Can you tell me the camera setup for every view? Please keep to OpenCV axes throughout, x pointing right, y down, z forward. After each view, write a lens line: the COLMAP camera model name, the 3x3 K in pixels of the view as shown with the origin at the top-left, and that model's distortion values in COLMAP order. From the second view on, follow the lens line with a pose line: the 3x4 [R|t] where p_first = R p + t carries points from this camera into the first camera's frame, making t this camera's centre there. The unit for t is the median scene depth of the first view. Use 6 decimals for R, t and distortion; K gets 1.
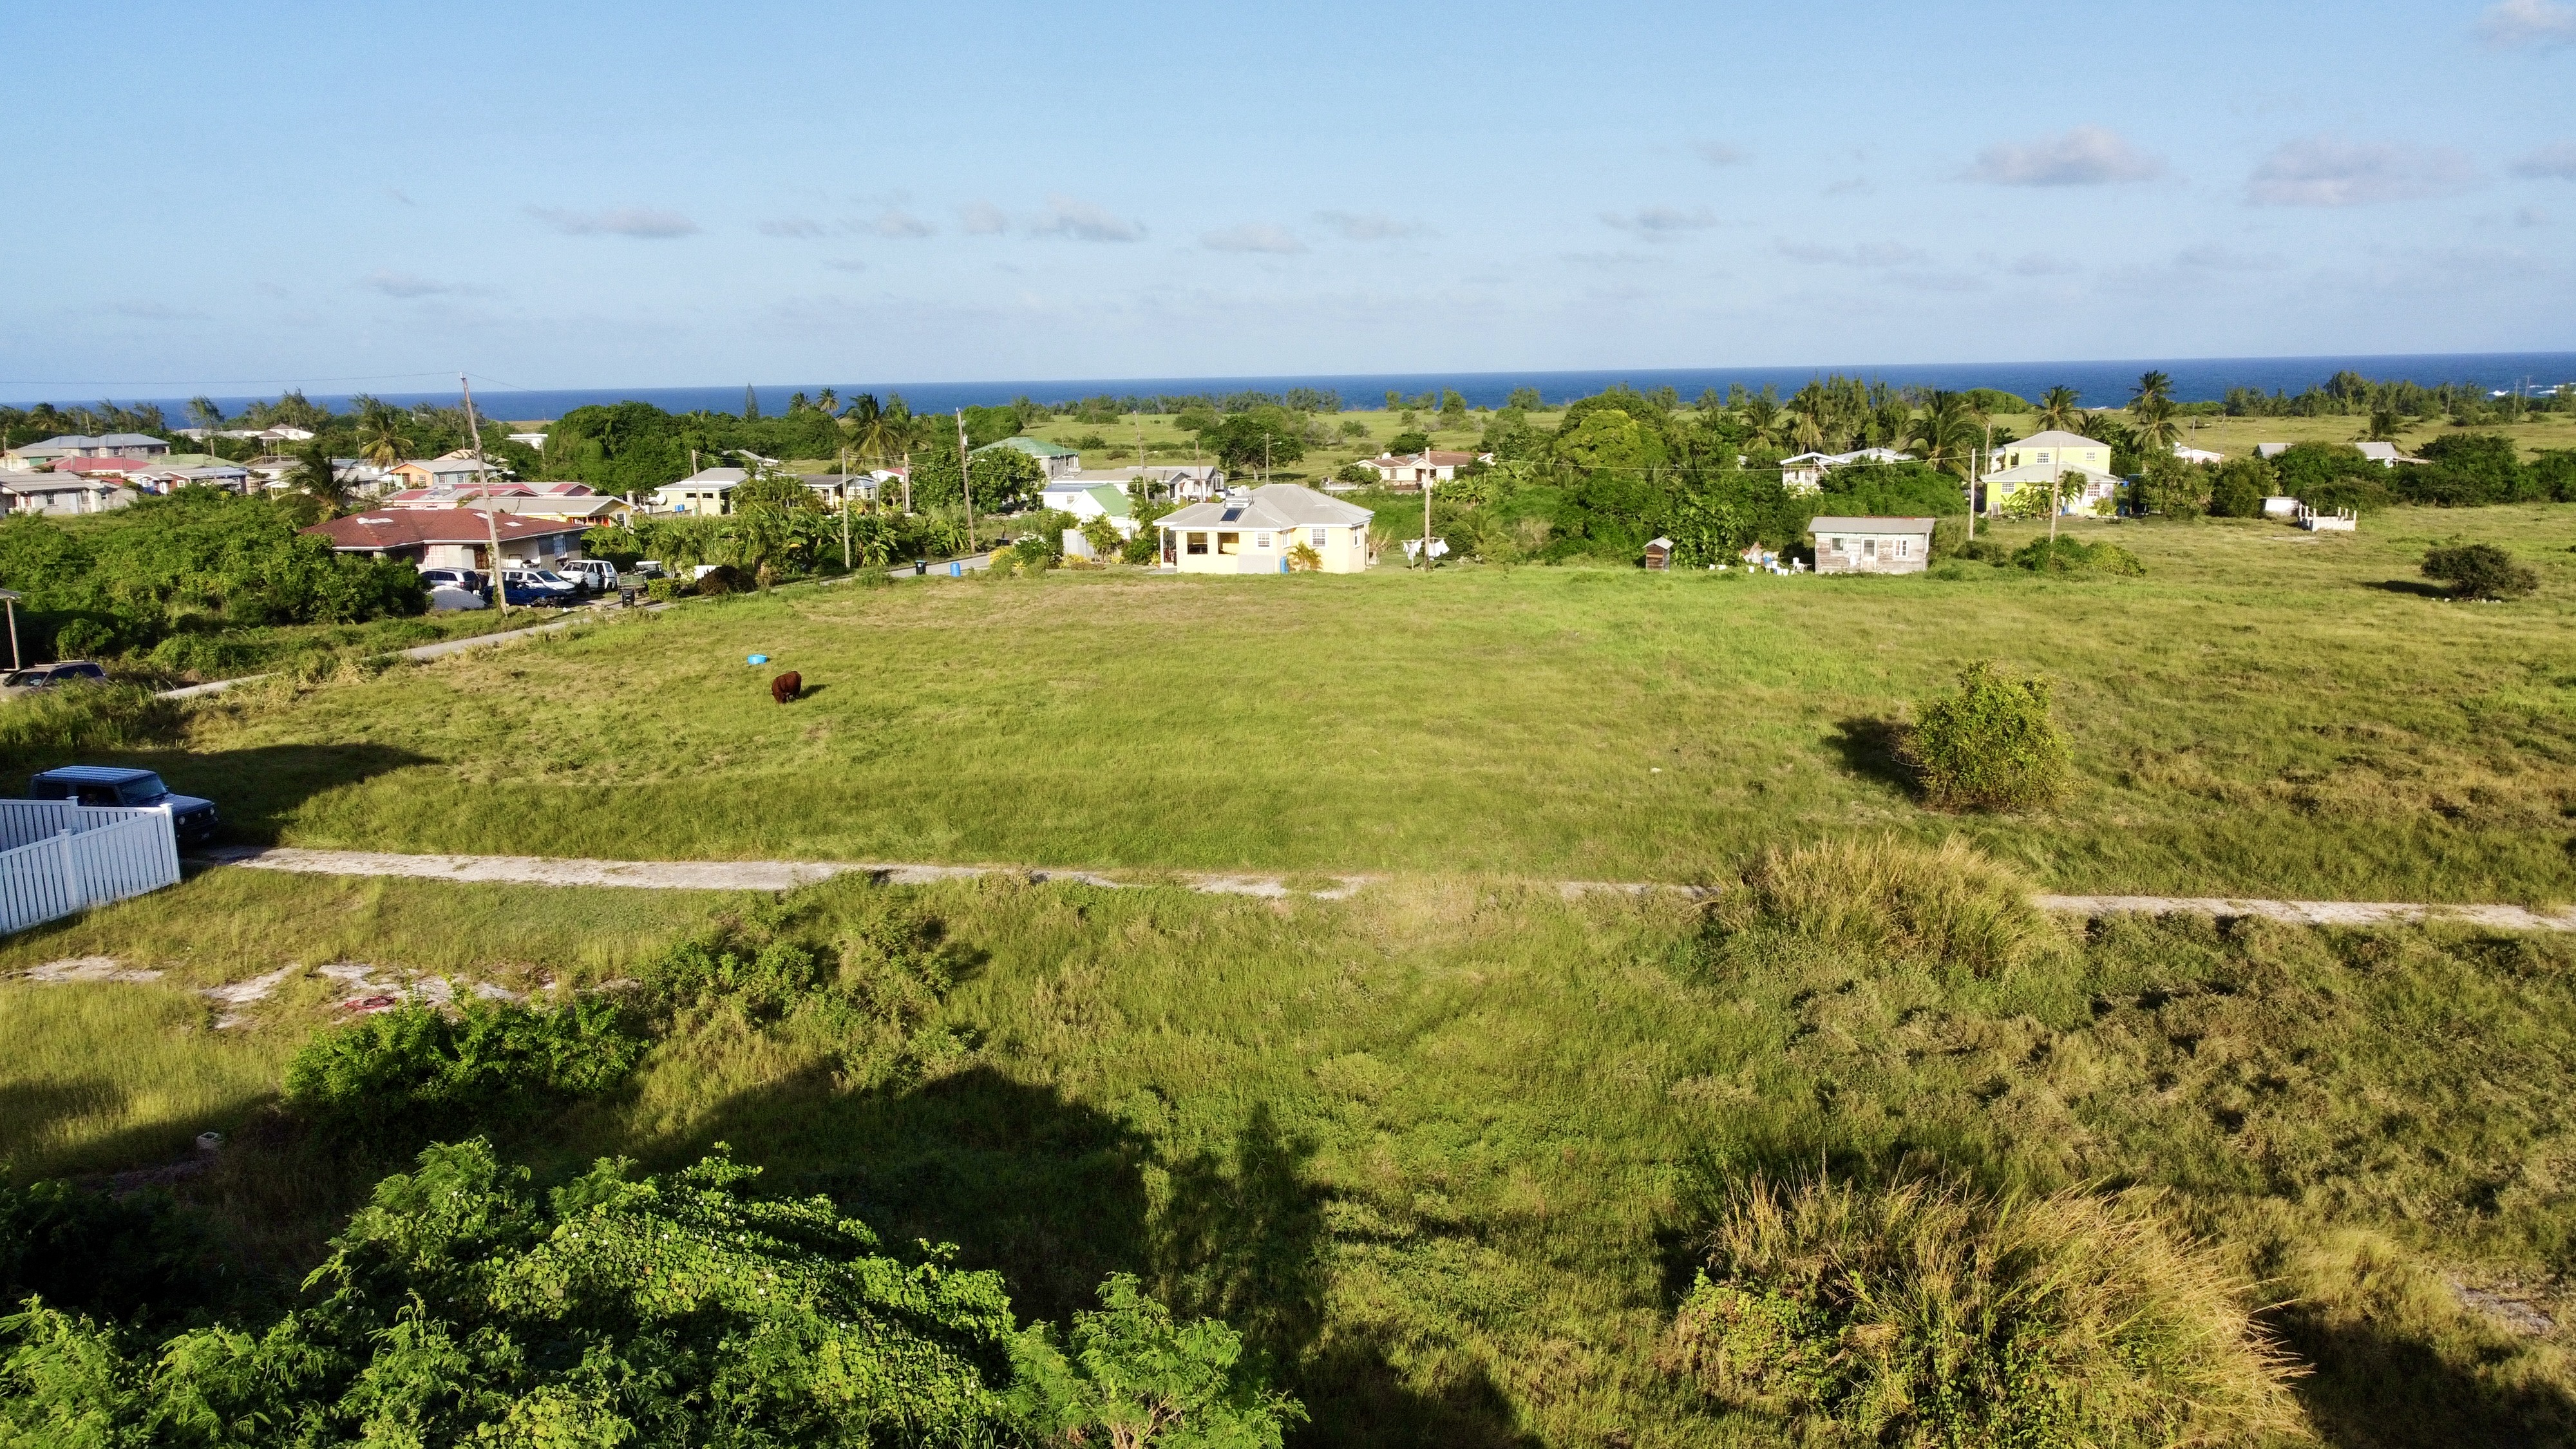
lens RADIAL K [[1901.6, 0, 1298.7], [0, 1901.6, 724.2], [0, 0, 1]] dist [0.001802, -0.004359]
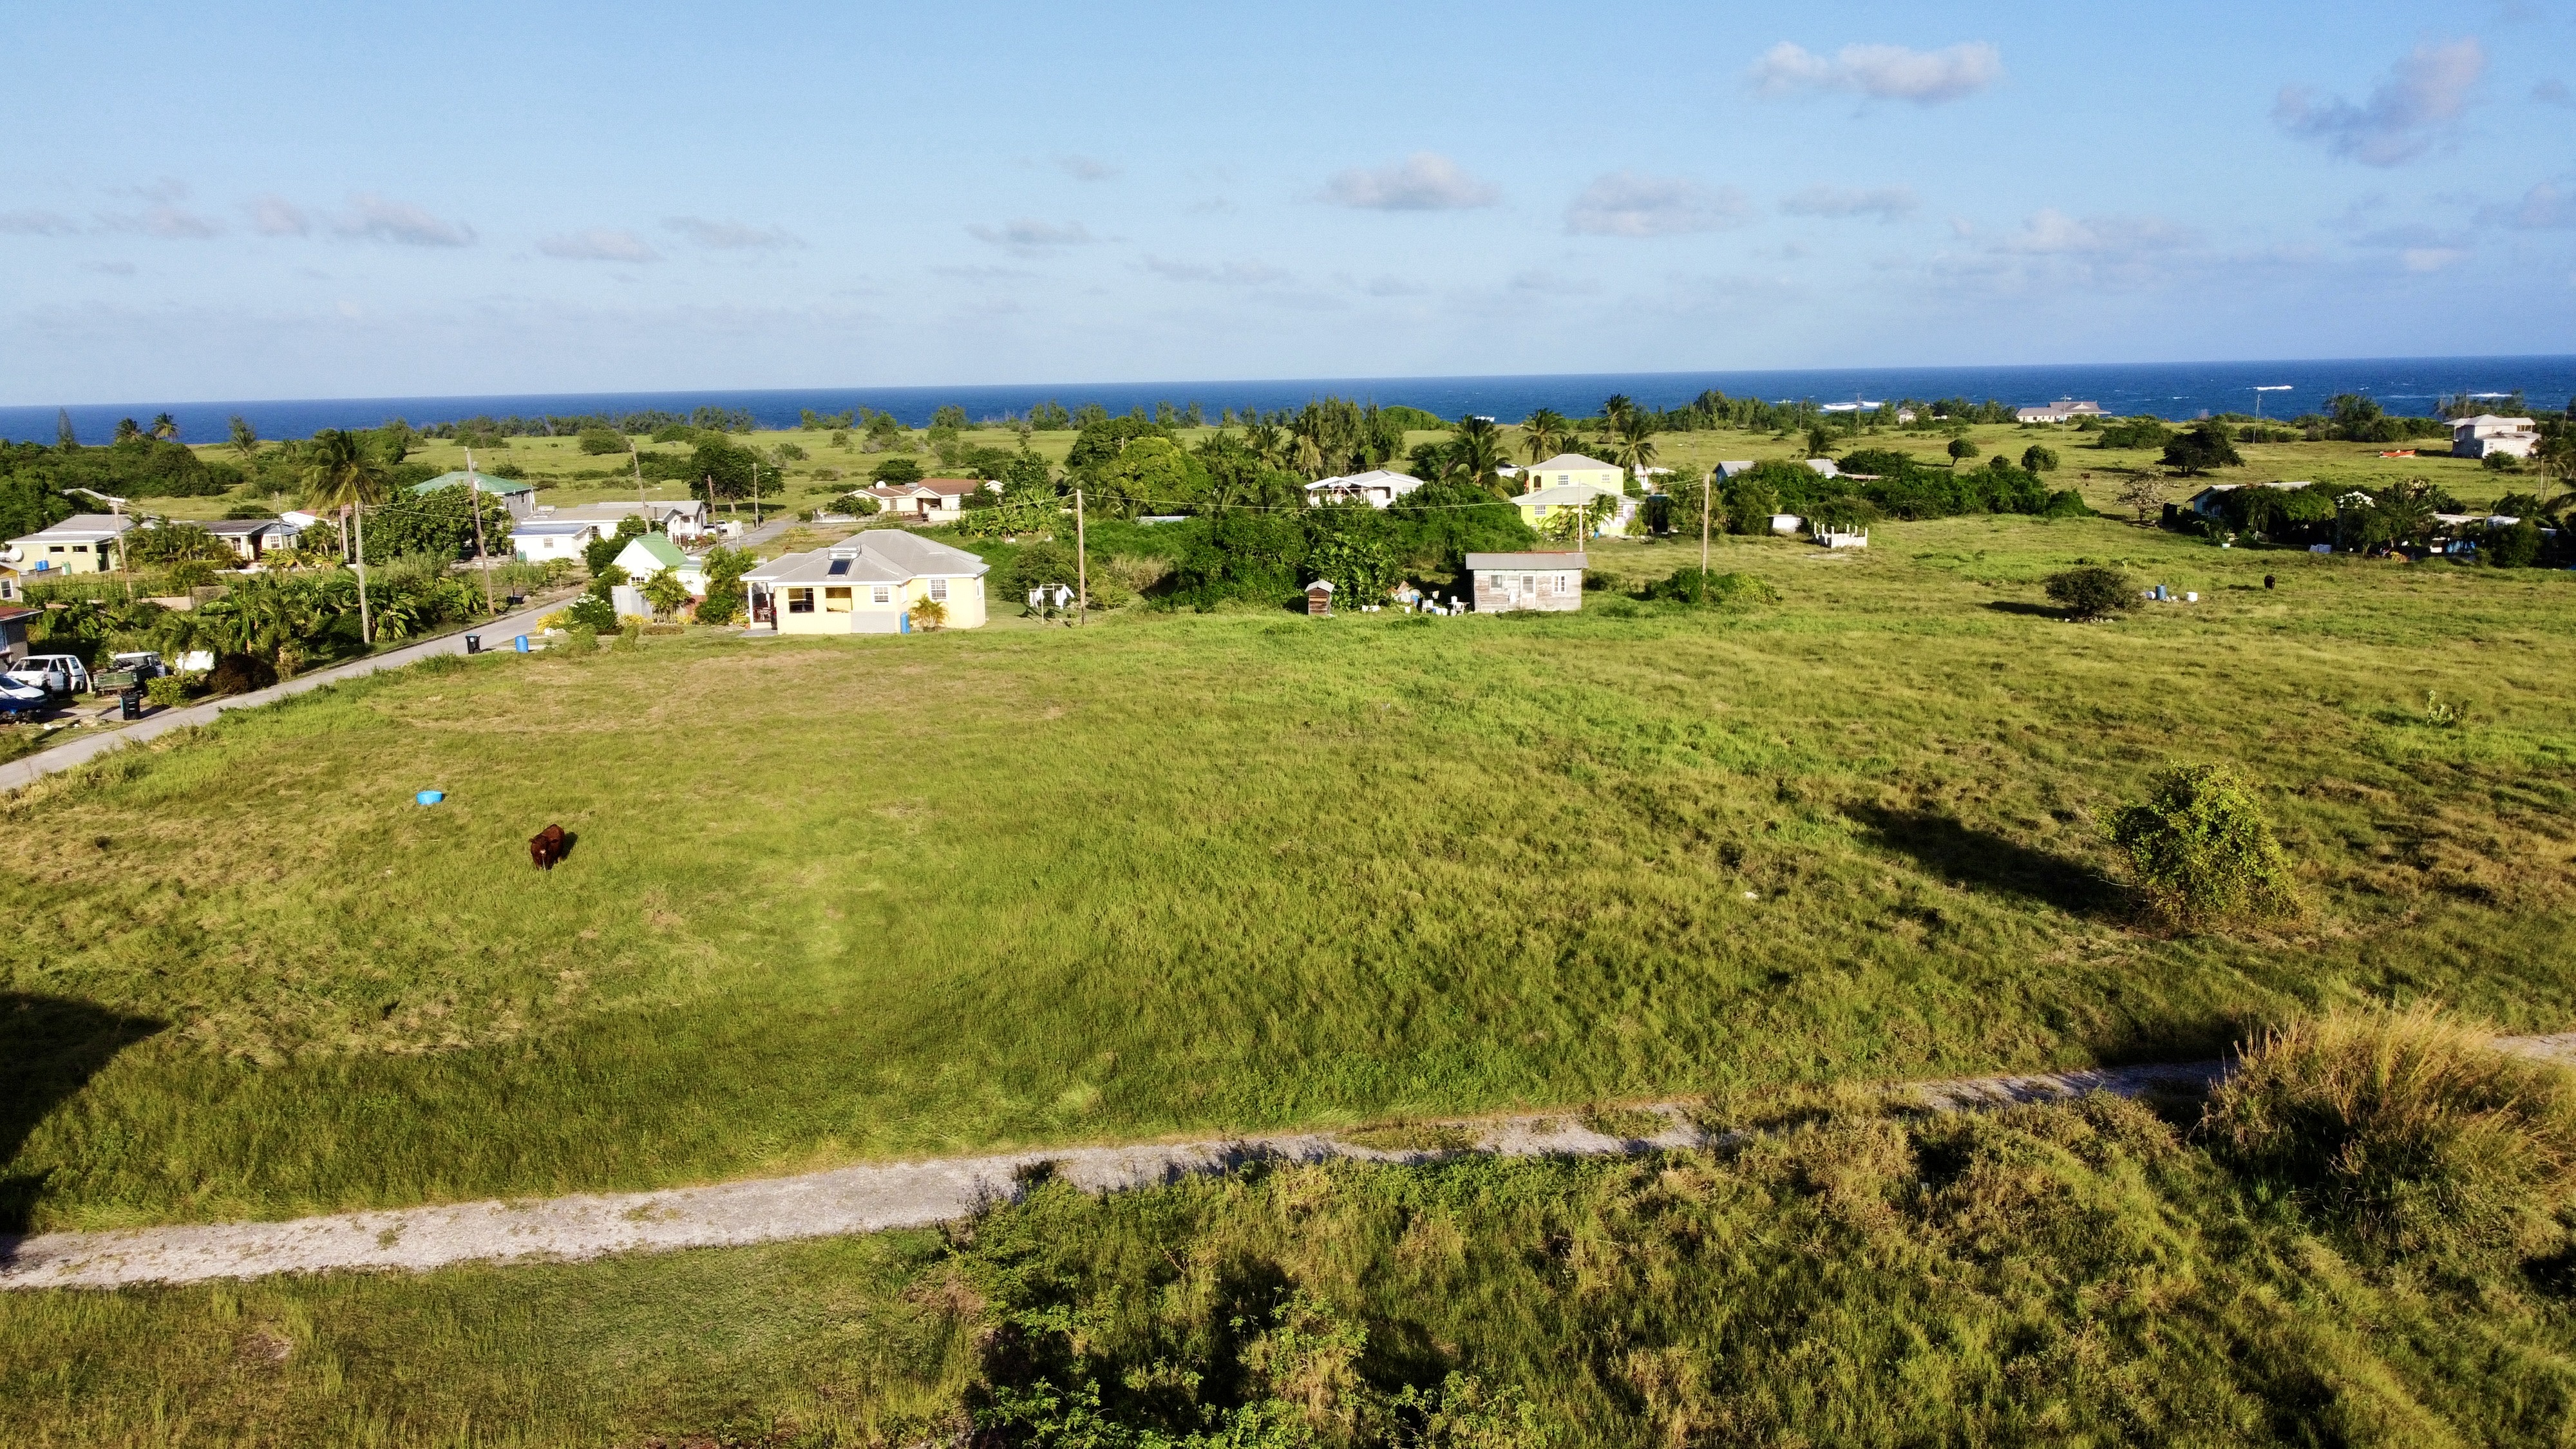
lens RADIAL K [[1912.0, 0, 1278.2], [0, 1912.0, 729.5], [0, 0, 1]] dist [-0.013908, -0.005540]
pose [[0.953837, -0.053554, 0.295513, -0.128521], [0.055242, 0.998469, 0.002640, -0.031177], [-0.295202, 0.013807, 0.955335, 0.113605]]
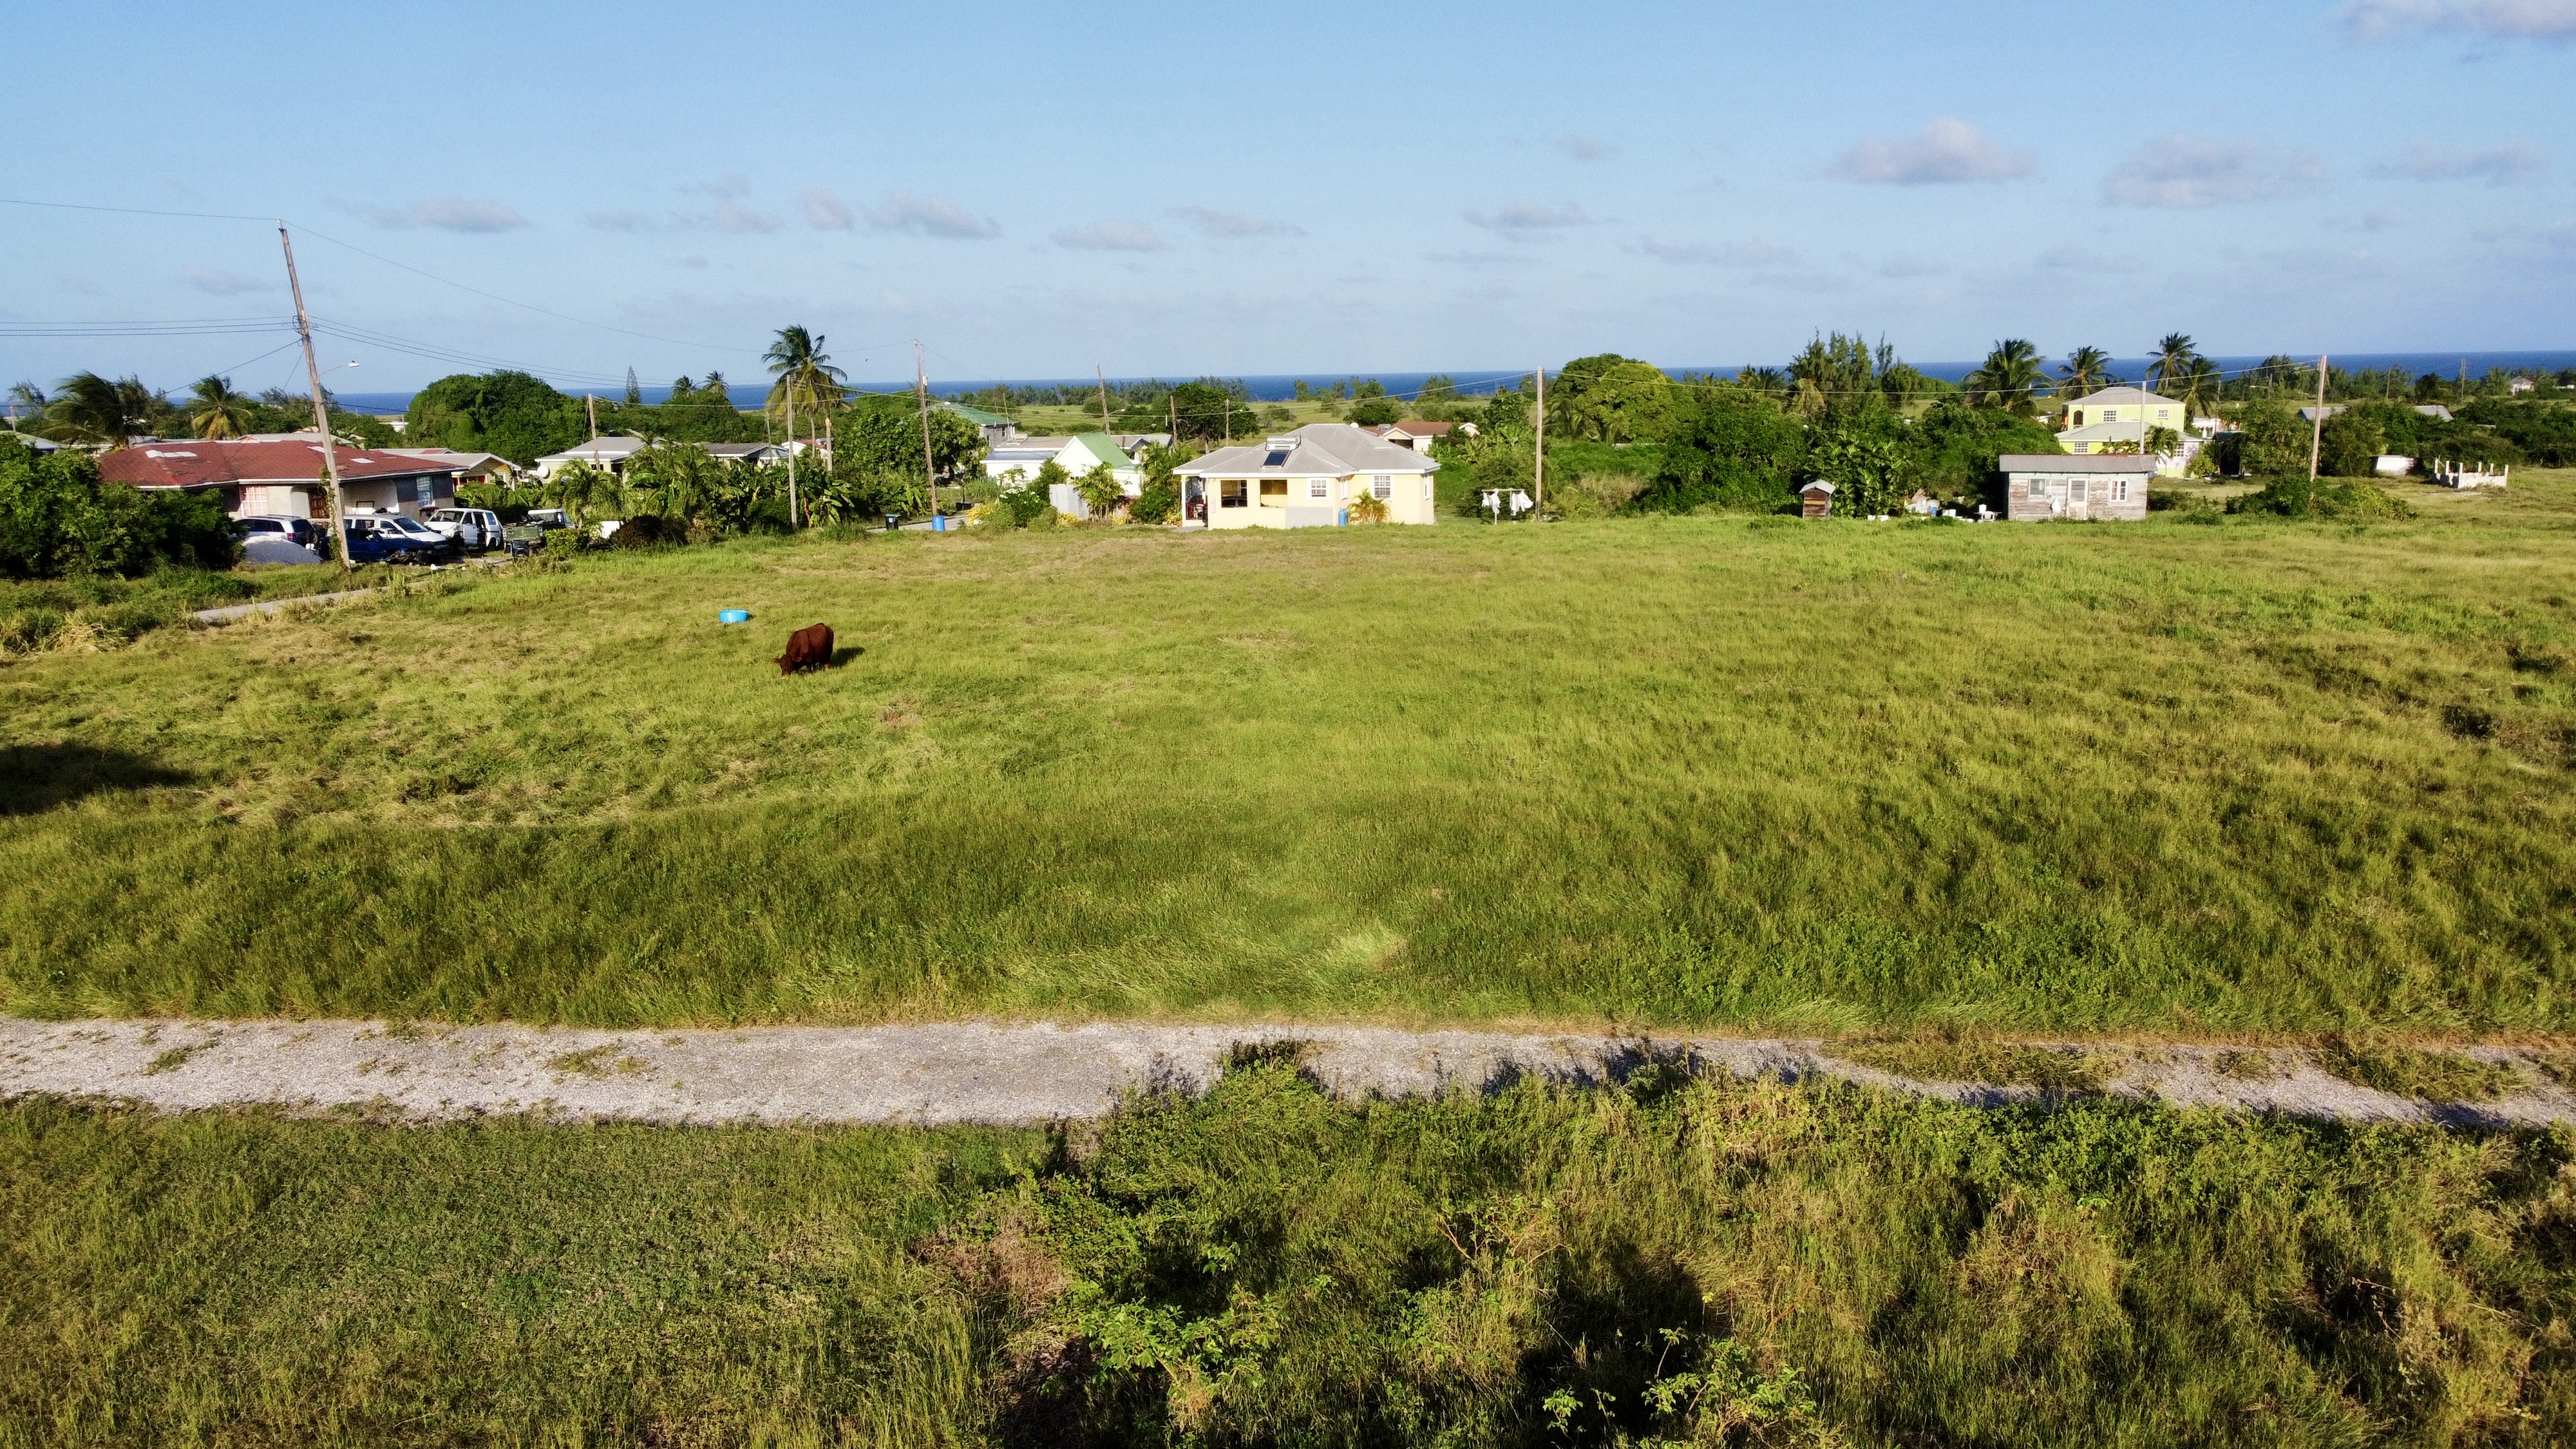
lens RADIAL K [[1898.3, 0, 1288.0], [0, 1898.3, 724.5], [0, 0, 1]] dist [0.005766, -0.006878]
pose [[0.998424, -0.010578, 0.055121, -0.090889], [0.010612, 0.999944, -0.000327, 0.003956], [-0.055115, 0.000912, 0.998480, 0.232743]]
